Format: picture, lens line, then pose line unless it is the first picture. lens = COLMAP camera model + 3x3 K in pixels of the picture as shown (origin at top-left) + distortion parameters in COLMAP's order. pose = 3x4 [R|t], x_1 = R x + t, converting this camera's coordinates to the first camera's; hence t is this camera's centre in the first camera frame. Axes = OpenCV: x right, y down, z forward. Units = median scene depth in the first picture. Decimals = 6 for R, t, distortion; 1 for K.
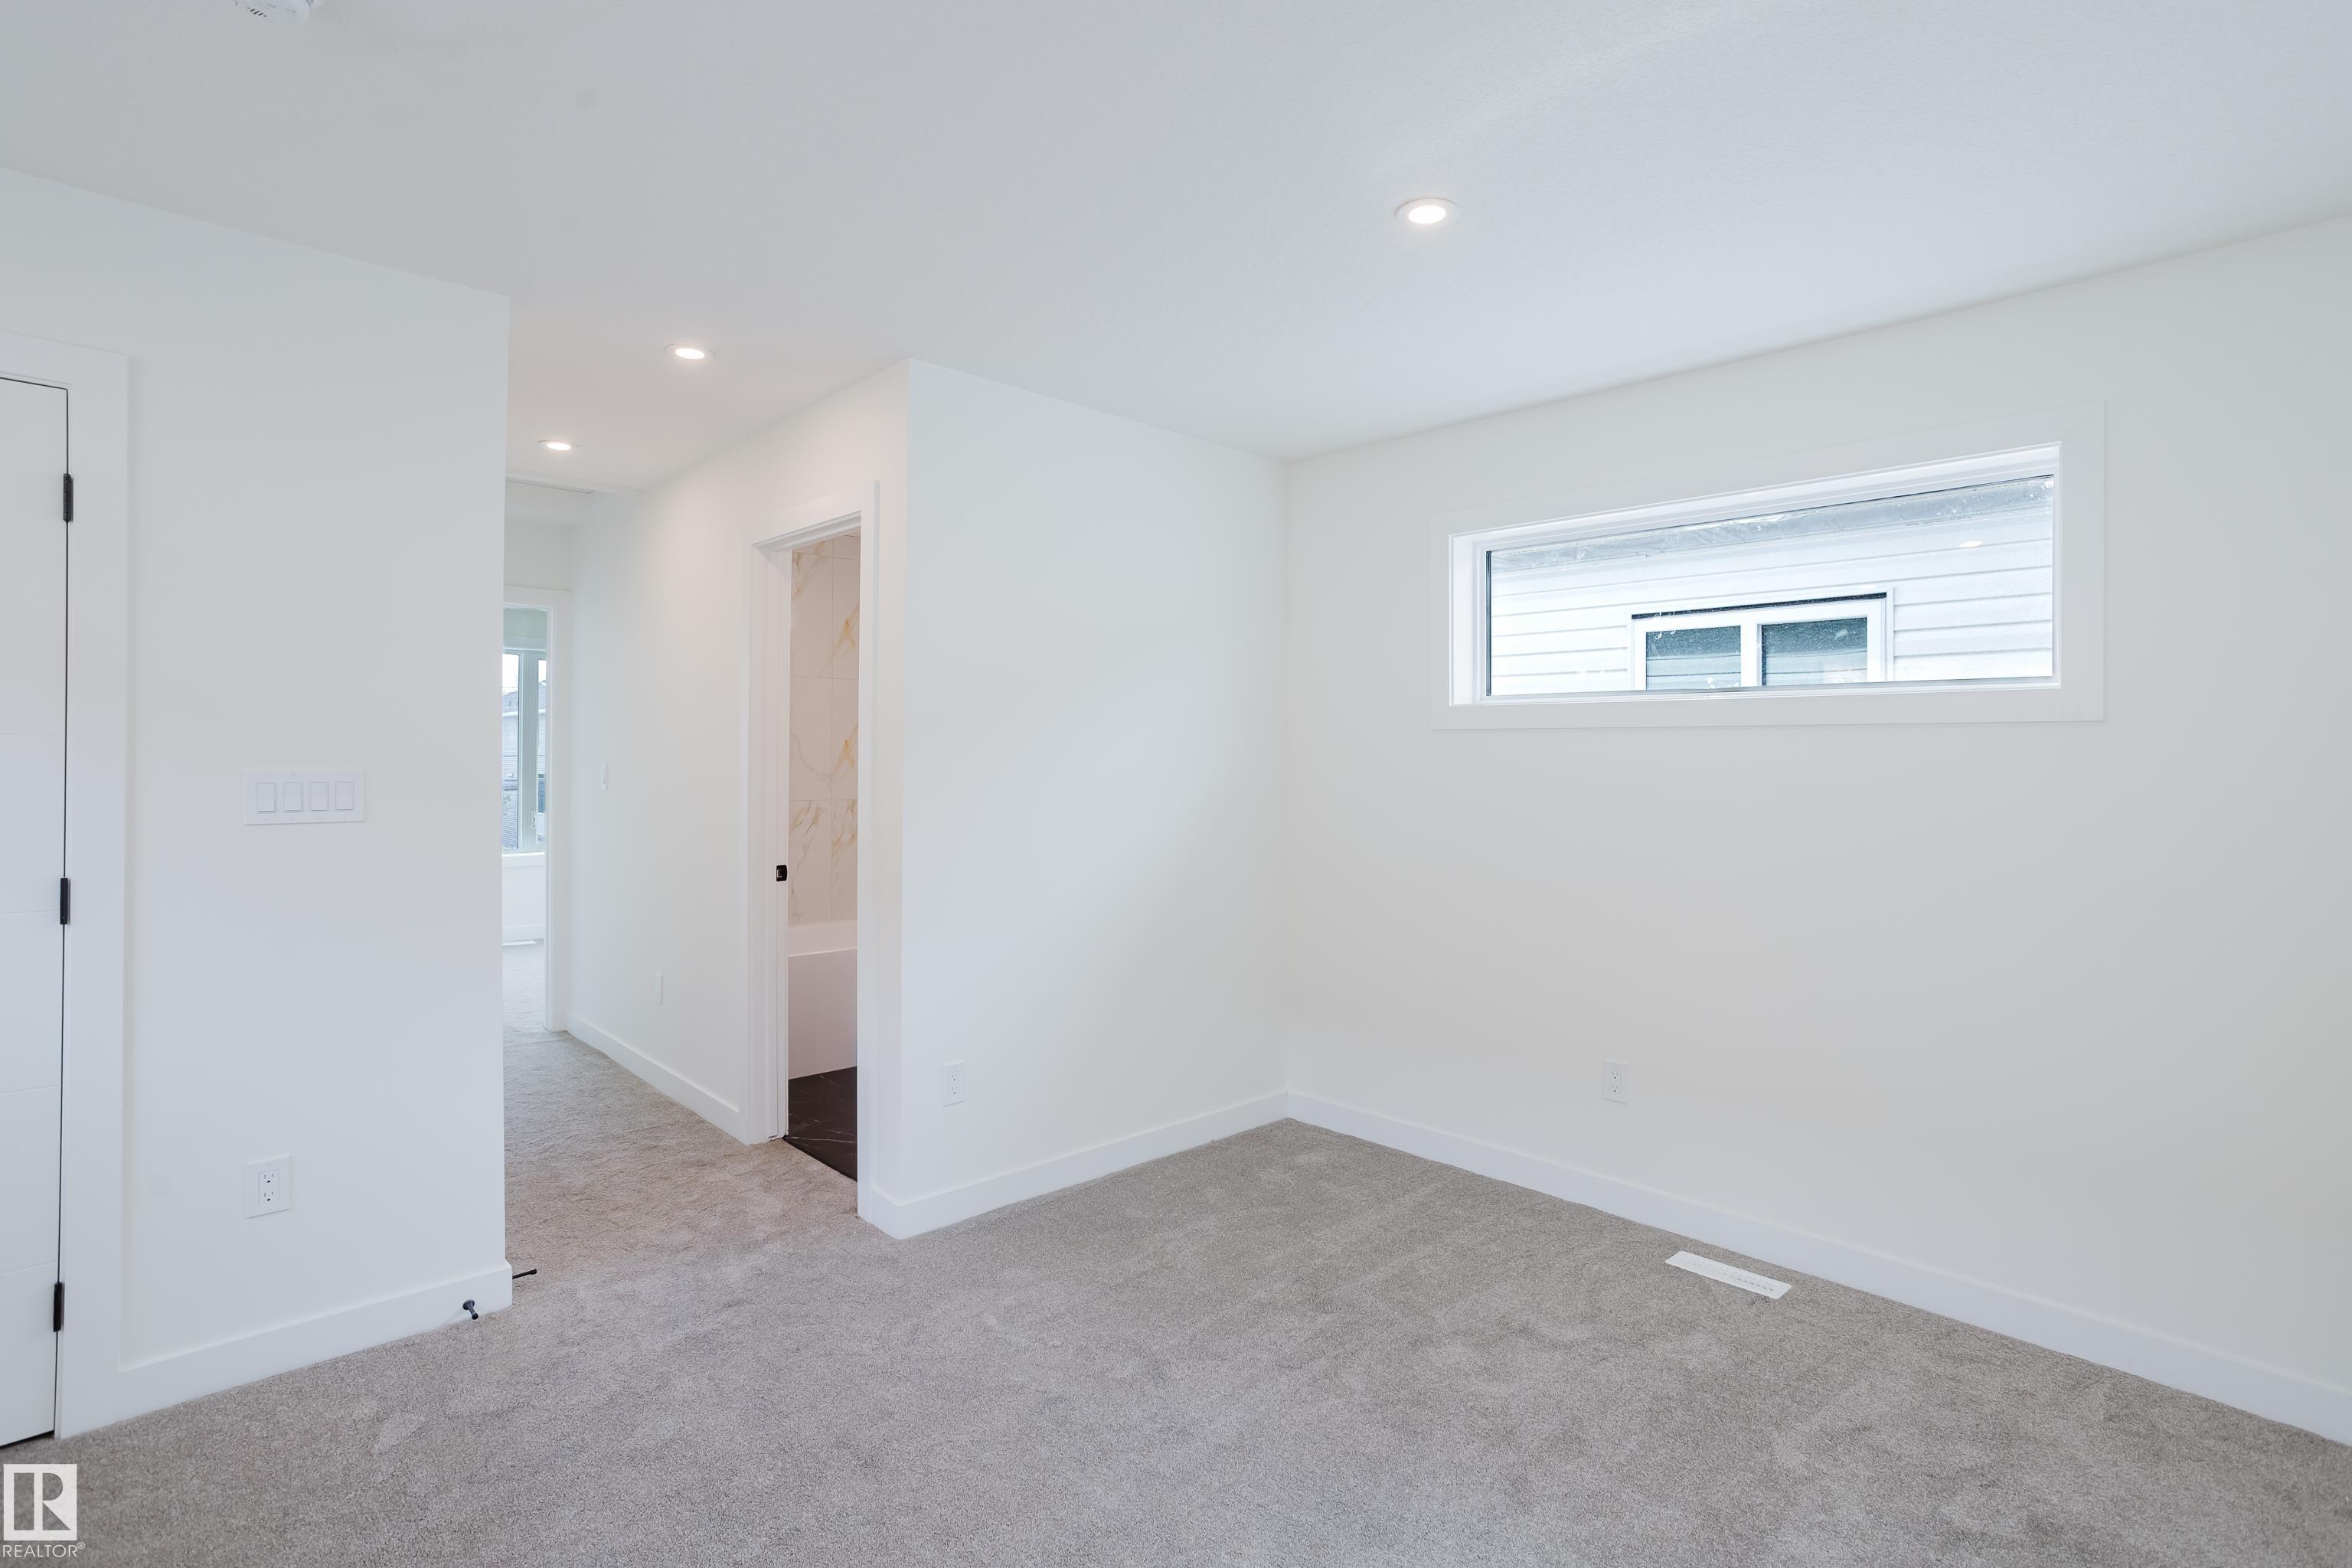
lens RADIAL K [[1137.8, 0, 1179.3], [0, 1137.8, 780.1], [0, 0, 1]] dist [-0.047824, 0.027061]
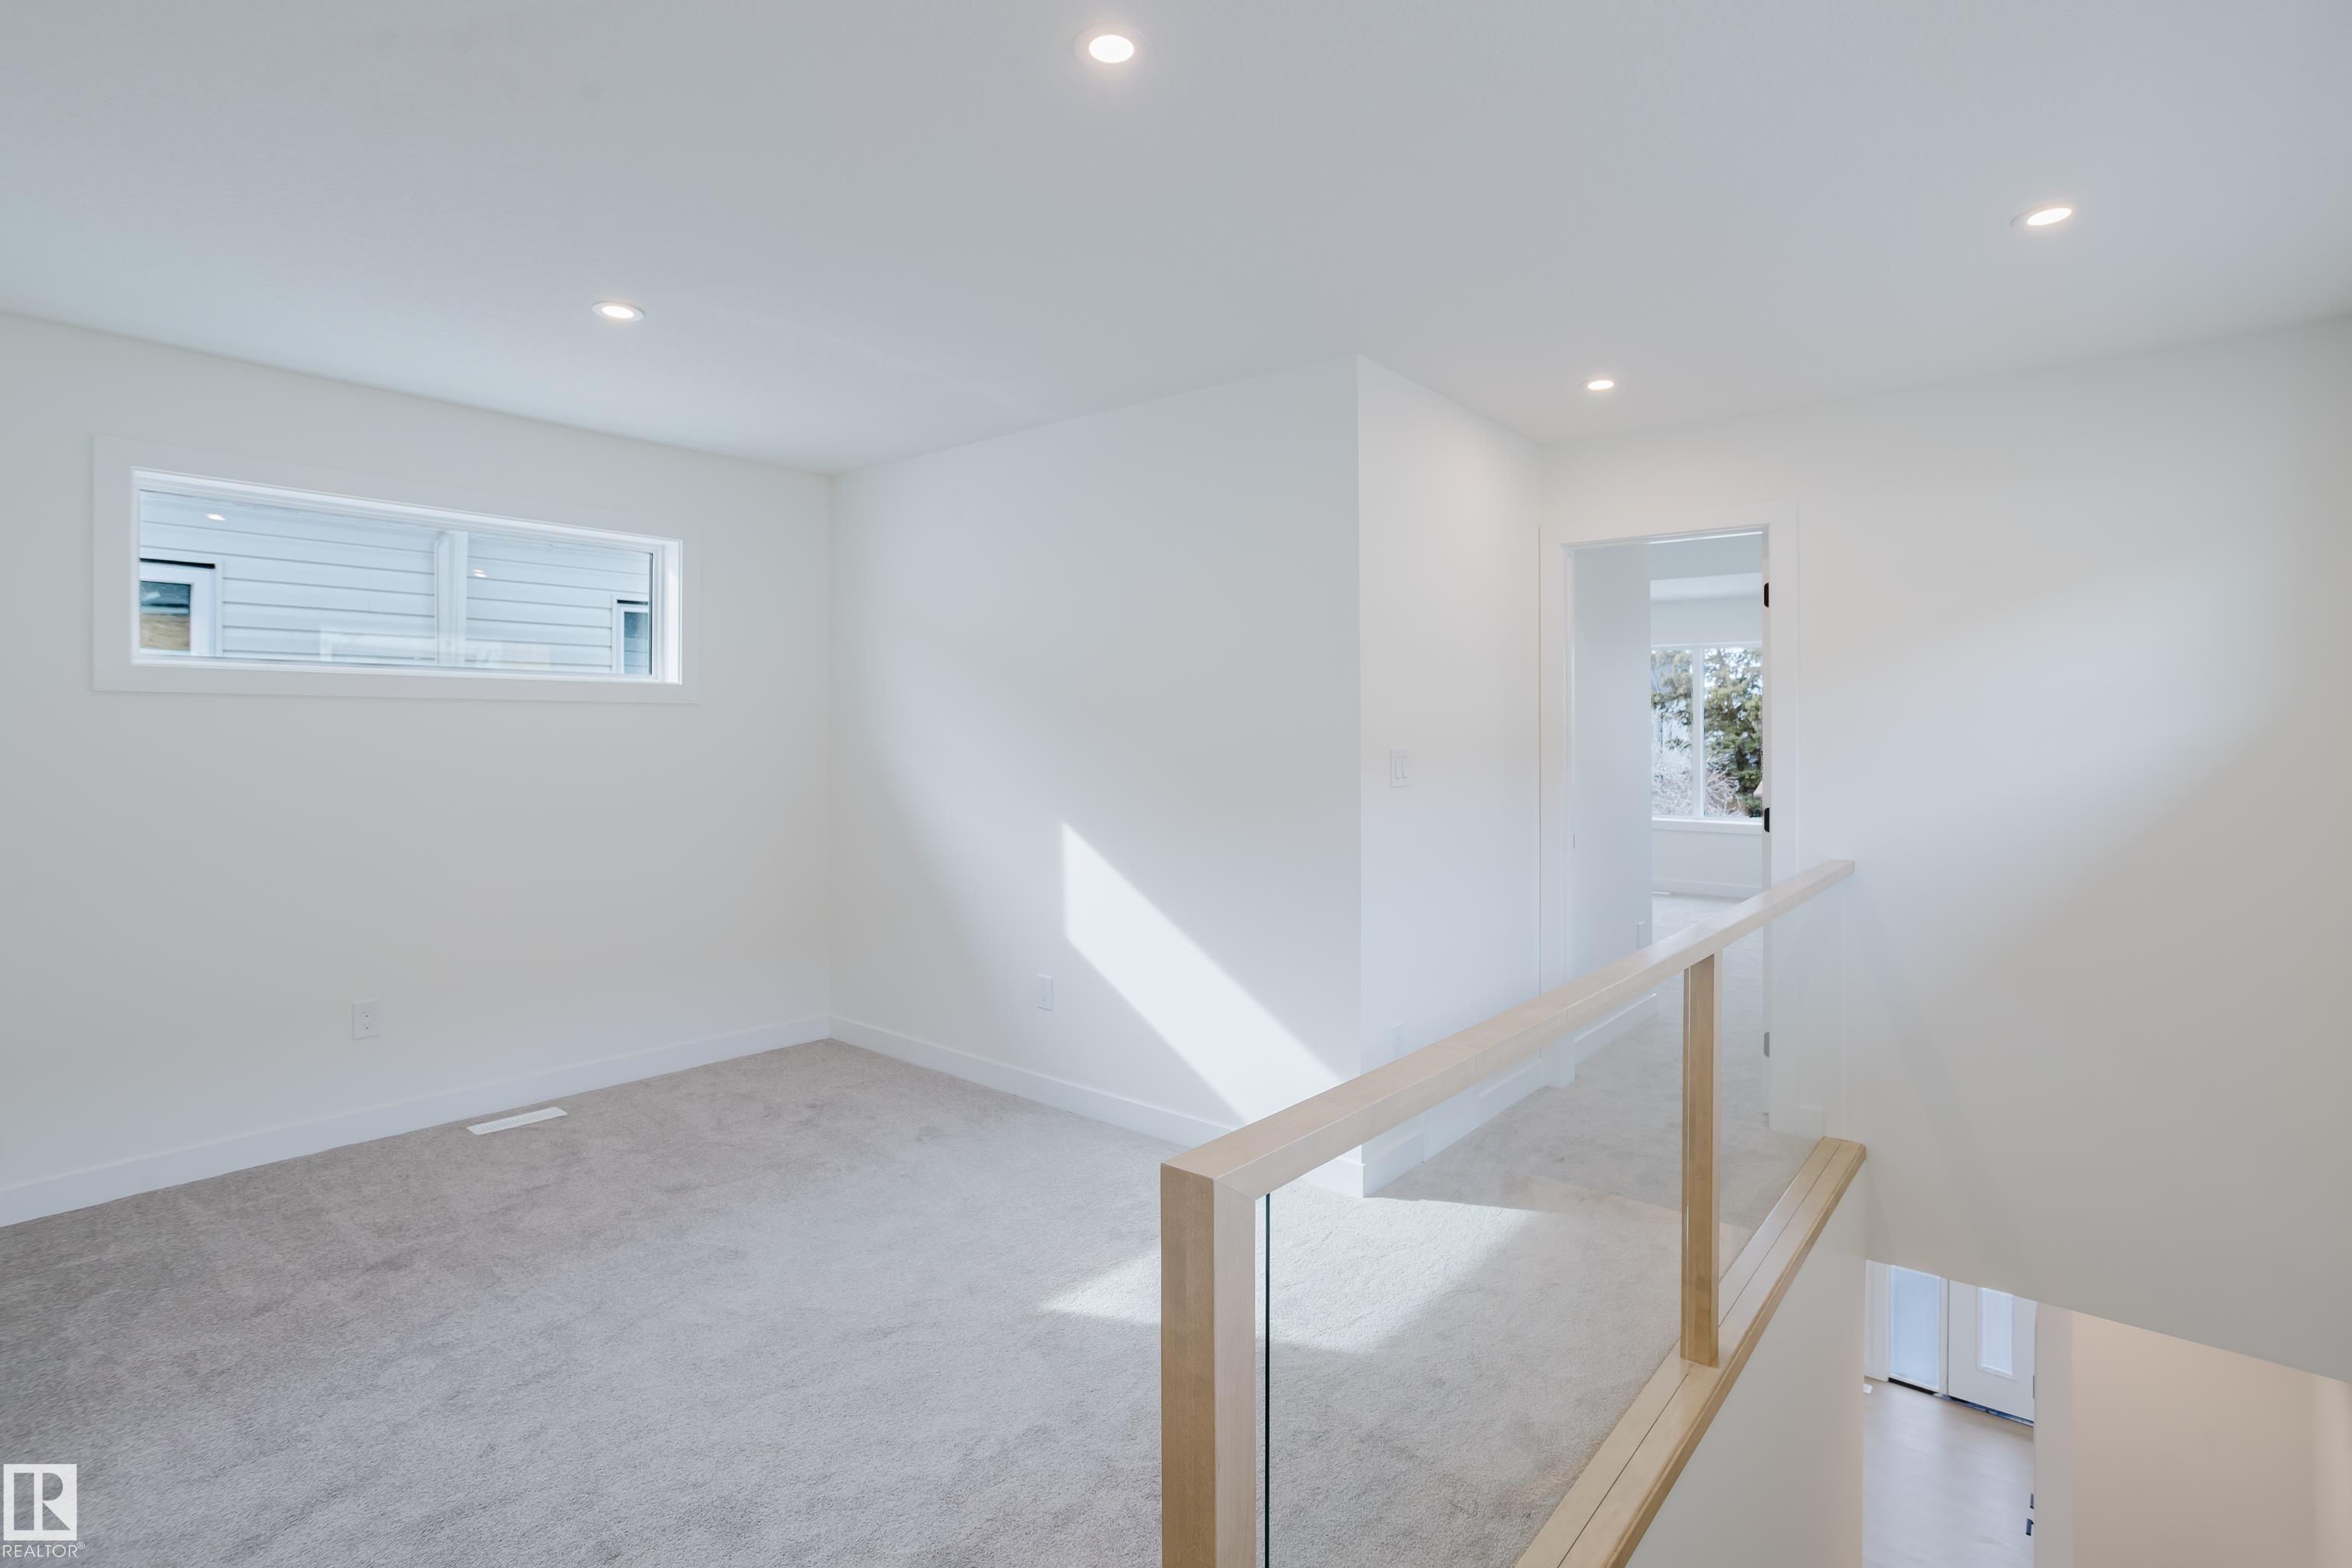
lens RADIAL K [[1137.8, 0, 1183.4], [0, 1137.8, 776.0], [0, 0, 1]] dist [-0.047824, 0.027061]
pose [[-0.127084, -0.048508, 0.990705, -0.823287], [0.011362, 0.998667, 0.050355, -0.016564], [-0.991827, 0.017656, -0.126364, 0.361222]]
